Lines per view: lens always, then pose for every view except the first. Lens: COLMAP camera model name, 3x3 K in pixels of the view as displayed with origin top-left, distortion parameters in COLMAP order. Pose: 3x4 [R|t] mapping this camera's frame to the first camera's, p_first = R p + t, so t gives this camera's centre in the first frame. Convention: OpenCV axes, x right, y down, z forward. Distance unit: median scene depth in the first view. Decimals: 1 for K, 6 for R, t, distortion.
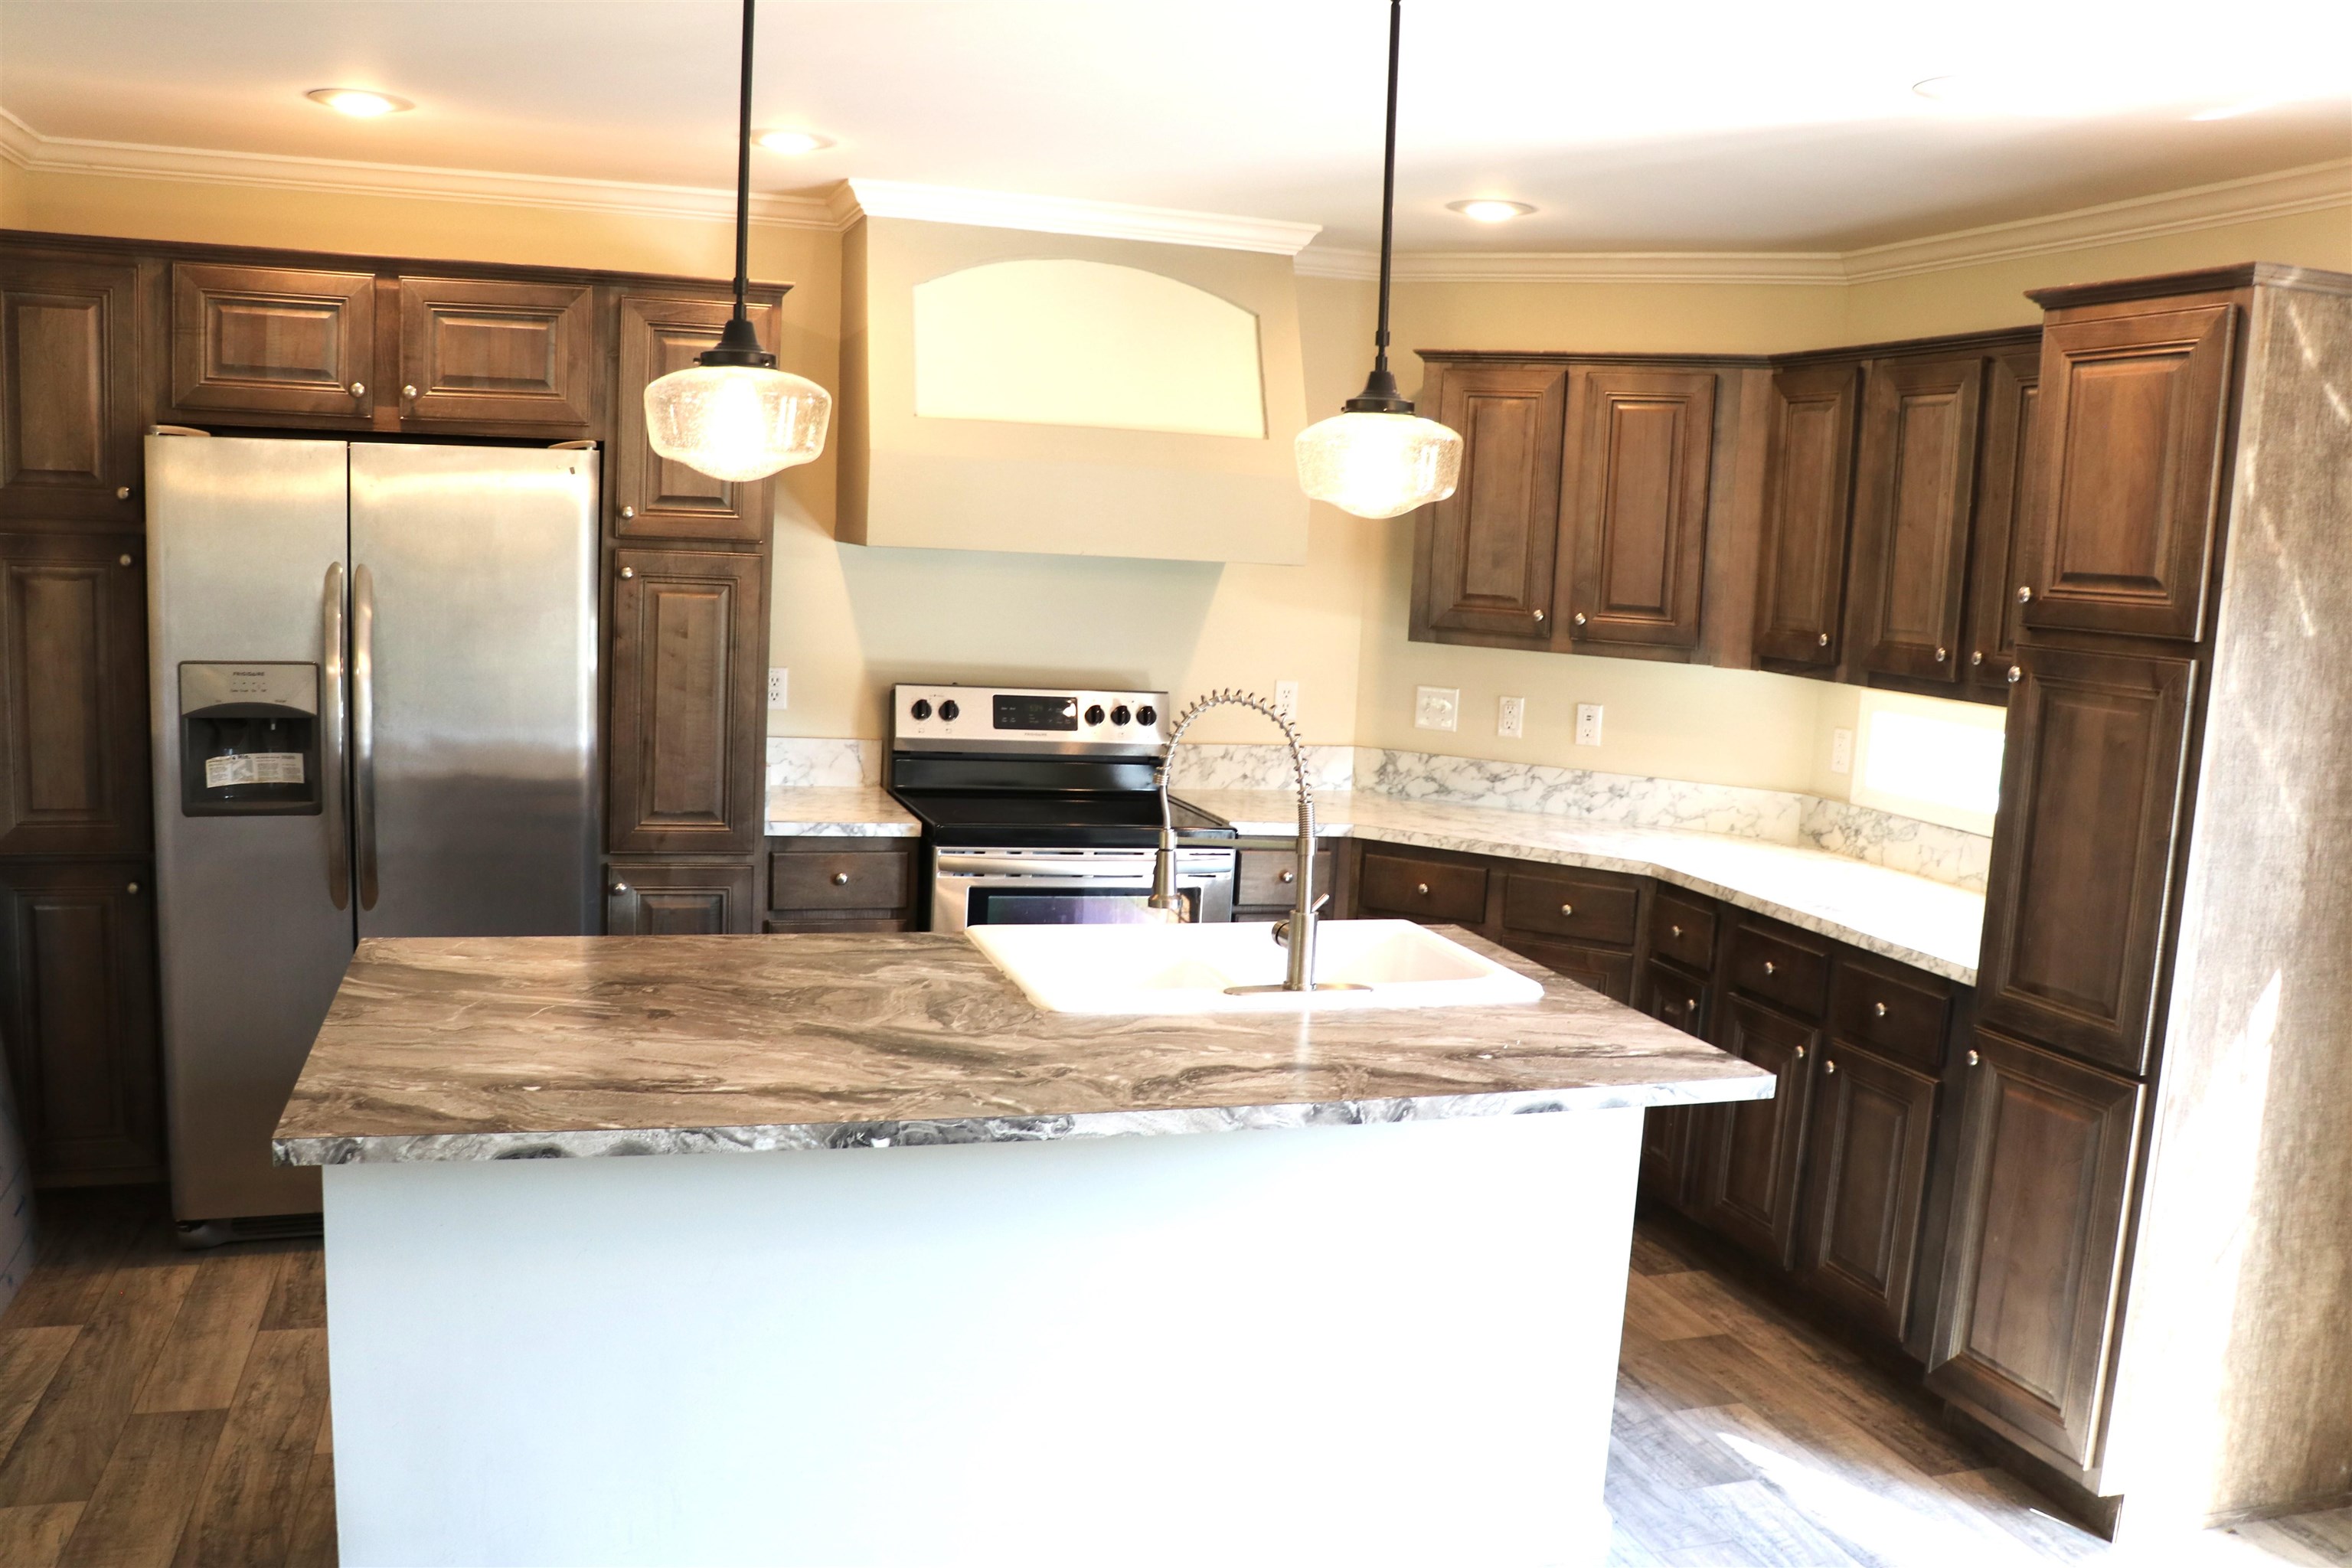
lens RADIAL K [[1928.5, 0, 1170.3], [0, 1928.5, 792.7], [0, 0, 1]] dist [-0.172750, 0.110984]
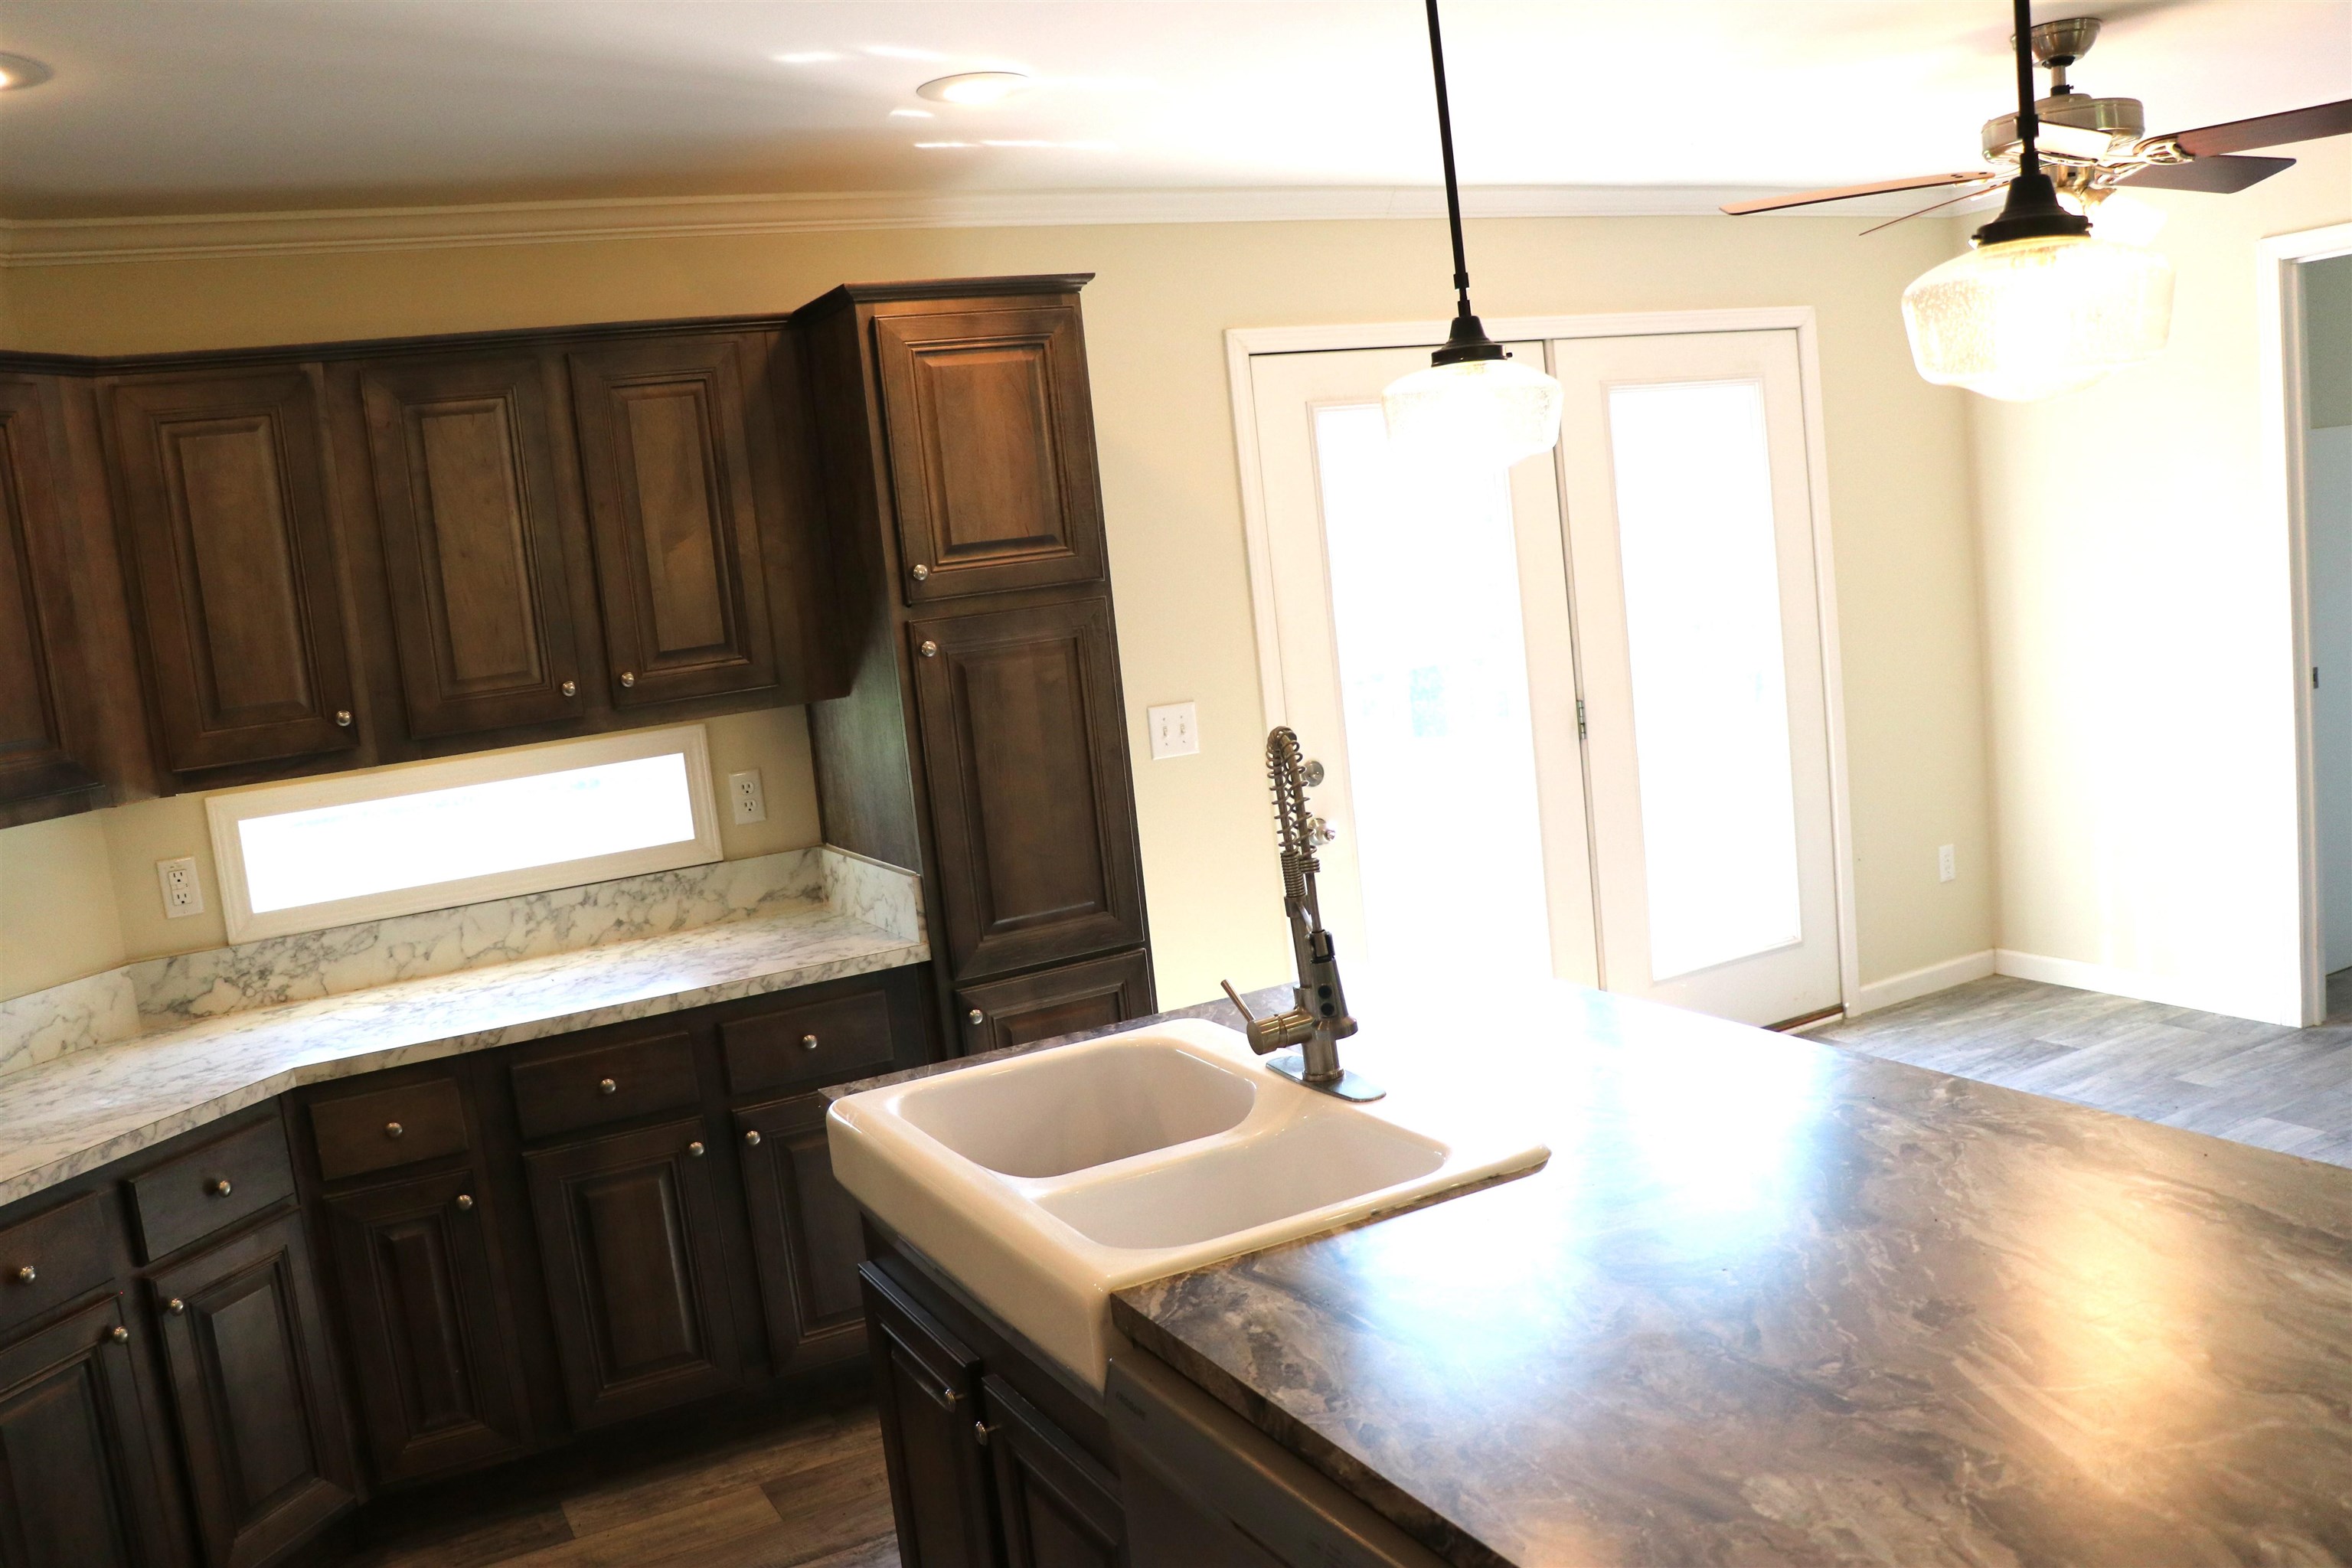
lens RADIAL K [[1928.5, 0, 1162.4], [0, 1928.5, 769.4], [0, 0, 1]] dist [-0.172750, 0.110984]
pose [[-0.170375, -0.151666, 0.973637, -0.504182], [0.228839, 0.954979, 0.188804, -0.138587], [-0.958439, 0.254974, -0.127998, 0.832198]]
